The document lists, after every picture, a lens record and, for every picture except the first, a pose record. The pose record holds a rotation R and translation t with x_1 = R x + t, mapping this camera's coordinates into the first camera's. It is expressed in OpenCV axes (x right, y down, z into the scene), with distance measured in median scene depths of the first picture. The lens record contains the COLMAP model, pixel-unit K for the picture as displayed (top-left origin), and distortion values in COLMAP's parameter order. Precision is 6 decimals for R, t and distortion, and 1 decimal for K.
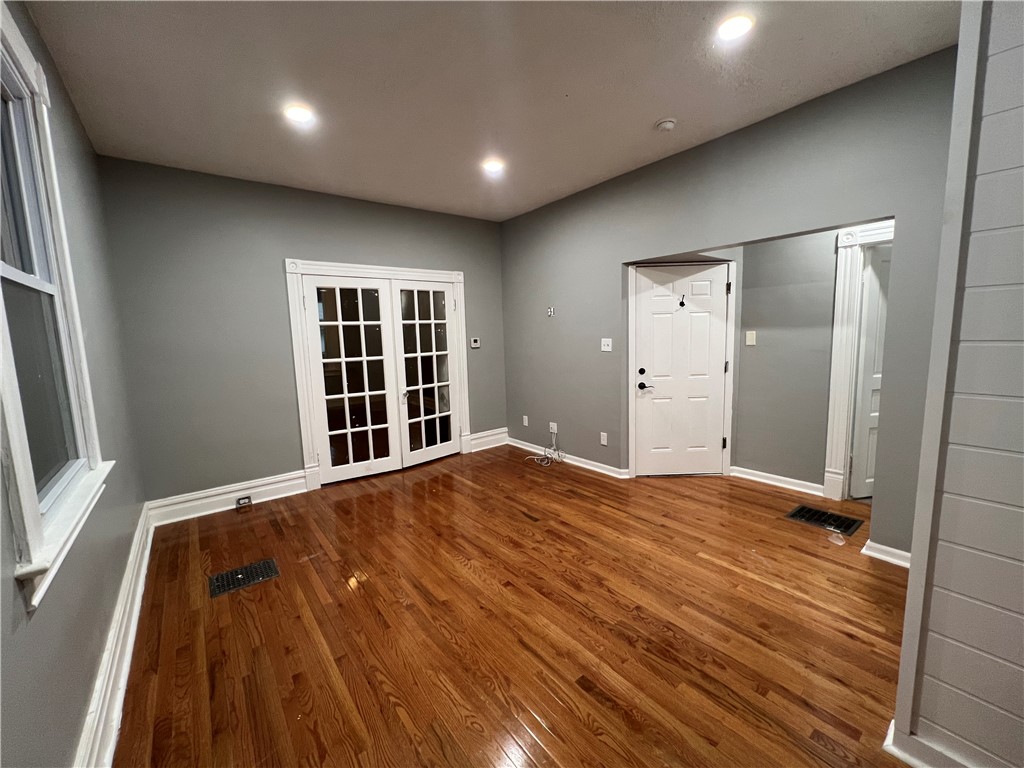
lens RADIAL K [[411.0, 0, 508.0], [0, 411.0, 381.3], [0, 0, 1]] dist [-0.003592, 0.001135]
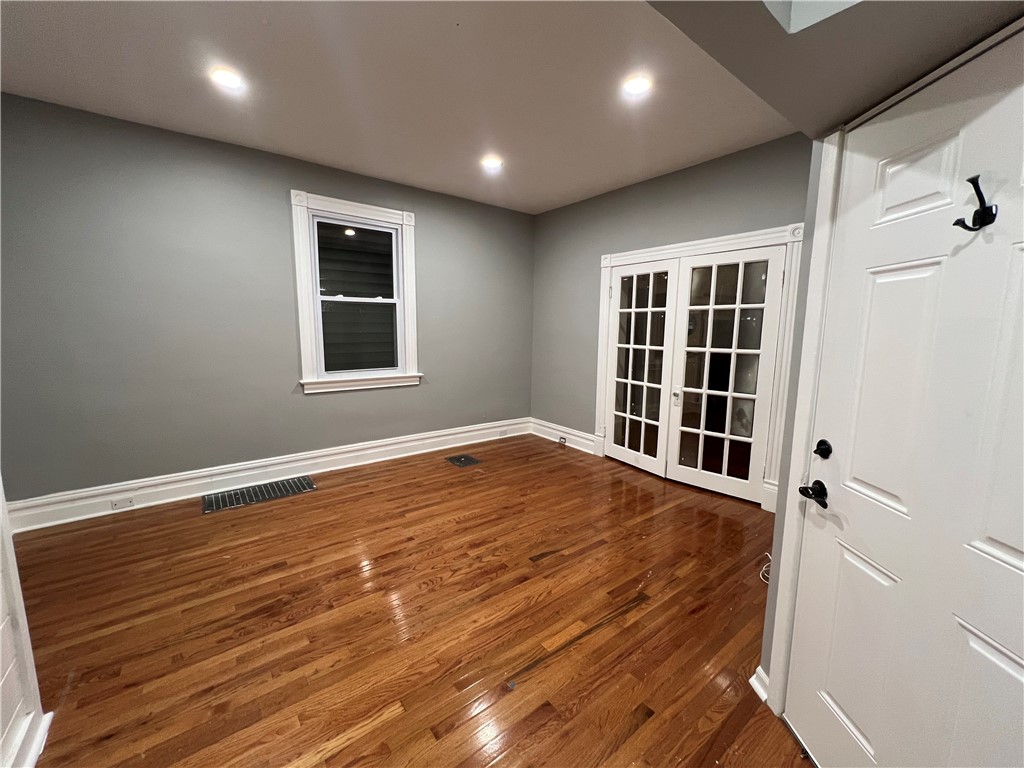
lens RADIAL K [[411.0, 0, 513.6], [0, 411.0, 382.8], [0, 0, 1]] dist [-0.003592, 0.001135]
pose [[-0.000474, 0.168028, -0.985782, 0.640103], [-0.125770, 0.977945, 0.166753, -0.100394], [0.992059, 0.124061, 0.020669, 0.724610]]
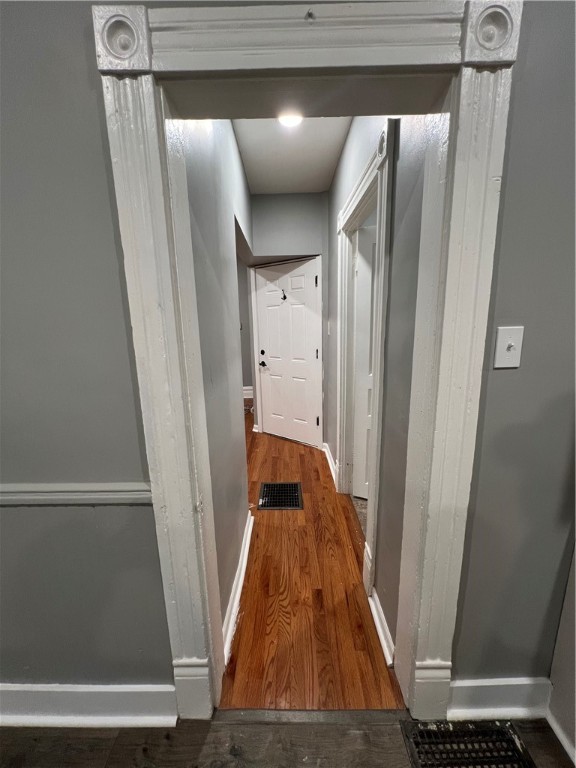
lens RADIAL K [[308.3, 0, 289.8], [0, 308.3, 380.0], [0, 0, 1]] dist [-0.003592, 0.001135]
pose [[0.797179, 0.128296, -0.589955, 0.955131], [-0.070553, 0.990262, 0.120015, -0.058523], [0.599607, -0.054050, 0.798467, 0.280128]]
